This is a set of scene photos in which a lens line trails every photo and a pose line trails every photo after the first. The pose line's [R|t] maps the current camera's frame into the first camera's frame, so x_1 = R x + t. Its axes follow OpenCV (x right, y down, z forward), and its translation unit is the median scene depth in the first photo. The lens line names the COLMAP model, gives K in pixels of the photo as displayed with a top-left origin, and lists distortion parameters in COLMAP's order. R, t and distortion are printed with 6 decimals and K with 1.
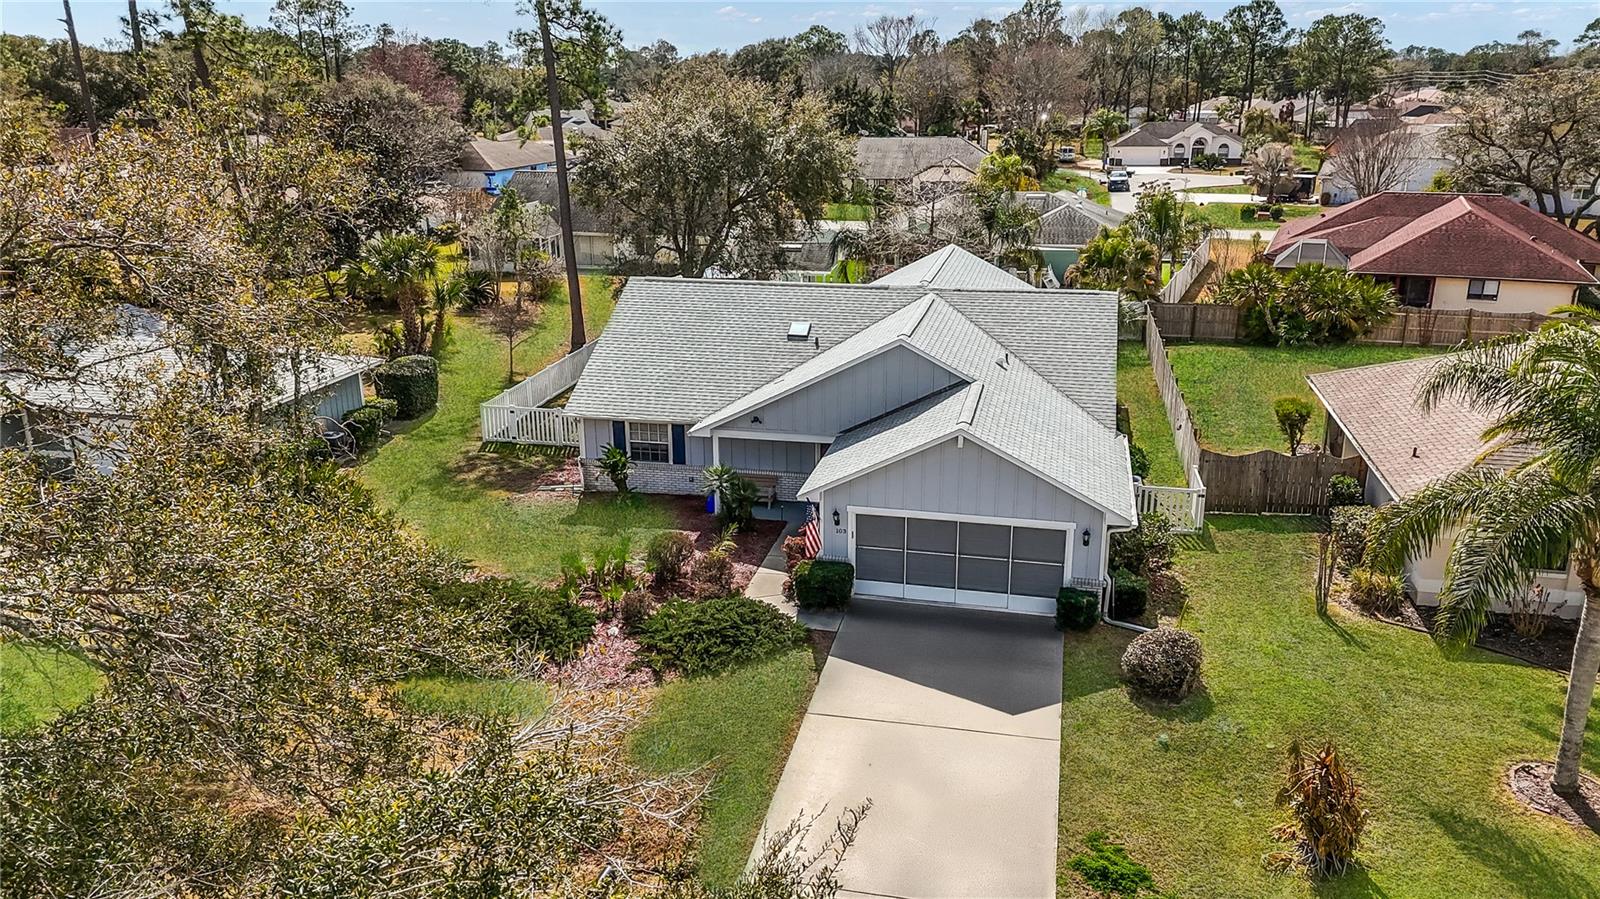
lens RADIAL K [[1182.5, 0, 800.0], [0, 1182.5, 449.5], [0, 0, 1]] dist [0.073840, -0.070303]
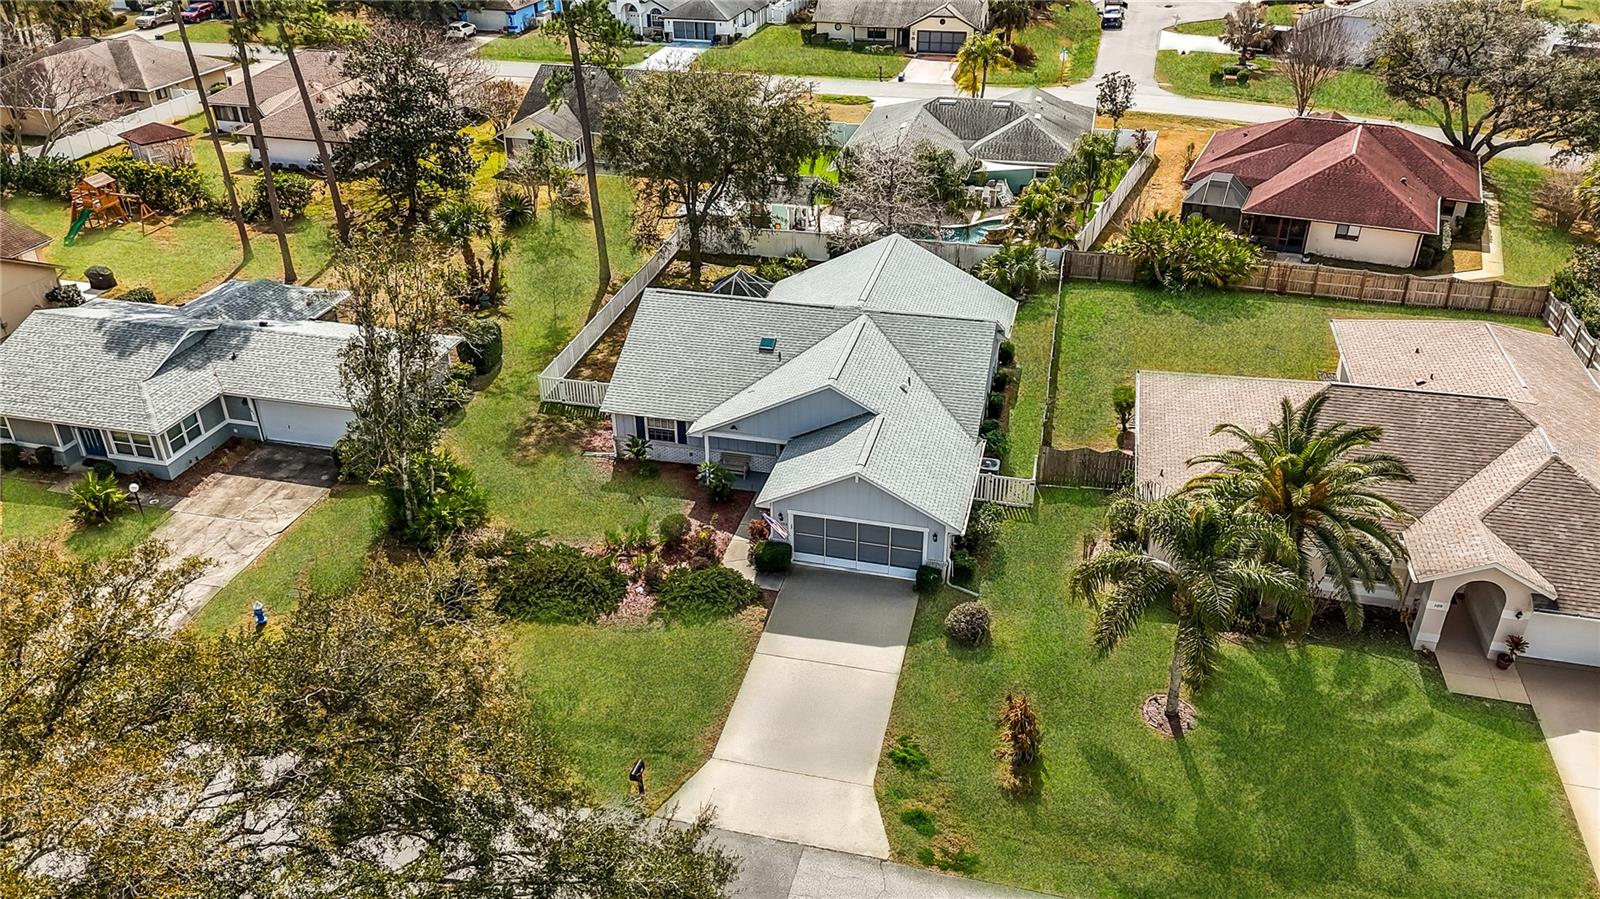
lens RADIAL K [[1182.5, 0, 800.0], [0, 1182.5, 449.5], [0, 0, 1]] dist [0.073840, -0.070303]
pose [[0.999798, 0.009884, -0.017523, 0.078384], [-0.005991, 0.977752, 0.209680, -0.337605], [0.019206, -0.209532, 0.977613, -0.477772]]
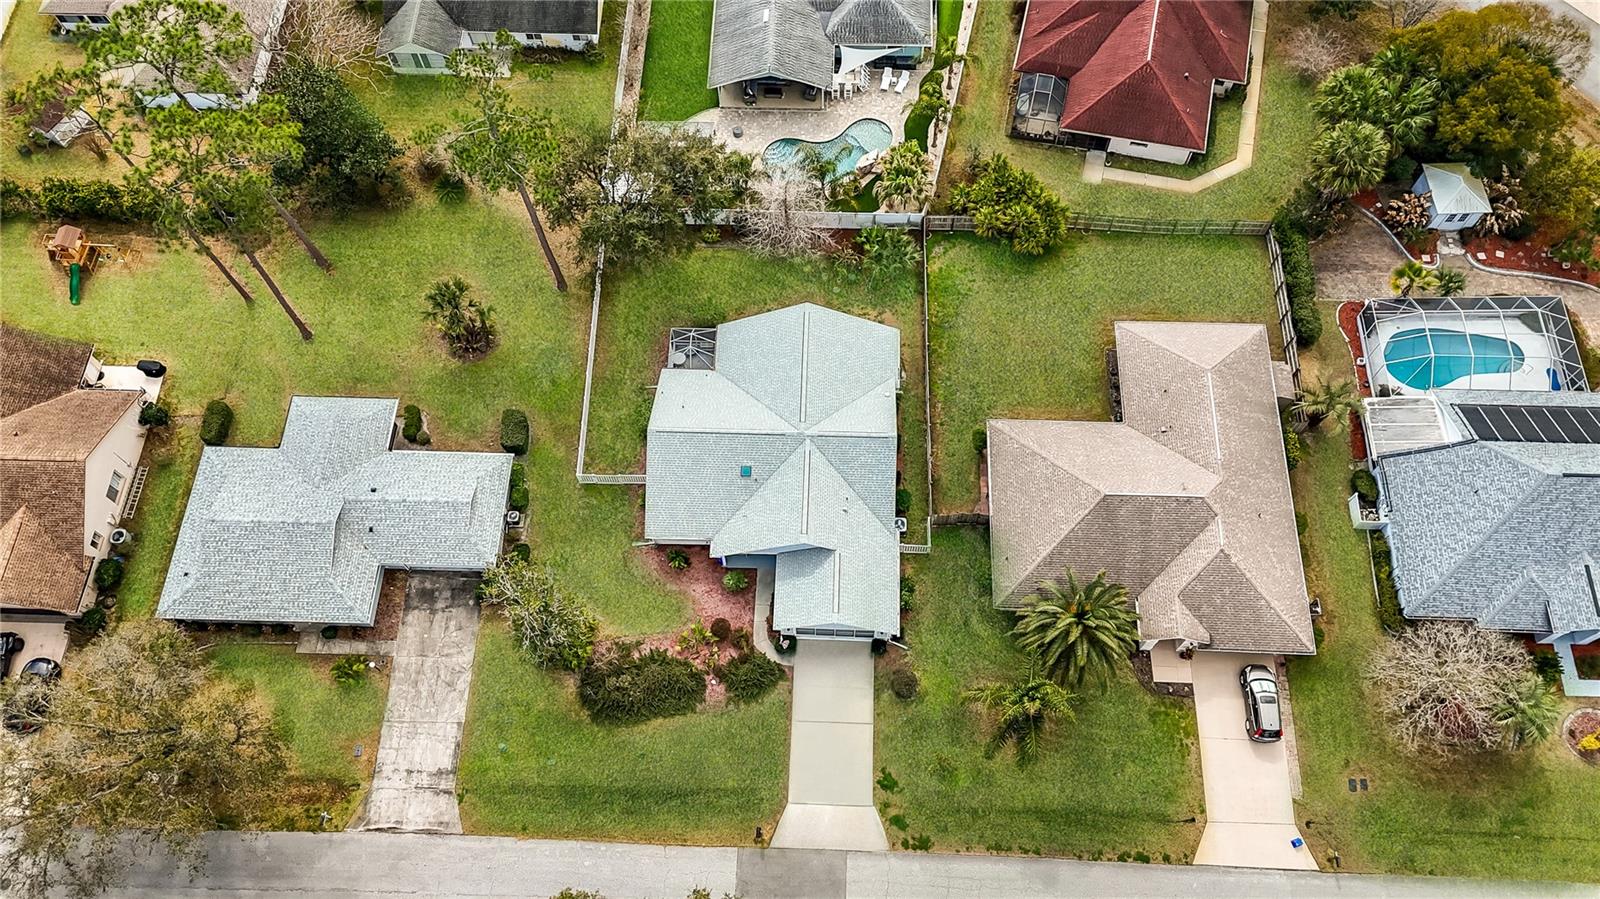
lens RADIAL K [[1182.5, 0, 800.0], [0, 1182.5, 449.5], [0, 0, 1]] dist [0.073840, -0.070303]
pose [[0.982903, -0.168436, 0.074373, -0.067940], [0.062153, 0.683731, 0.727083, -1.993811], [-0.173318, -0.710029, 0.682510, -0.473617]]
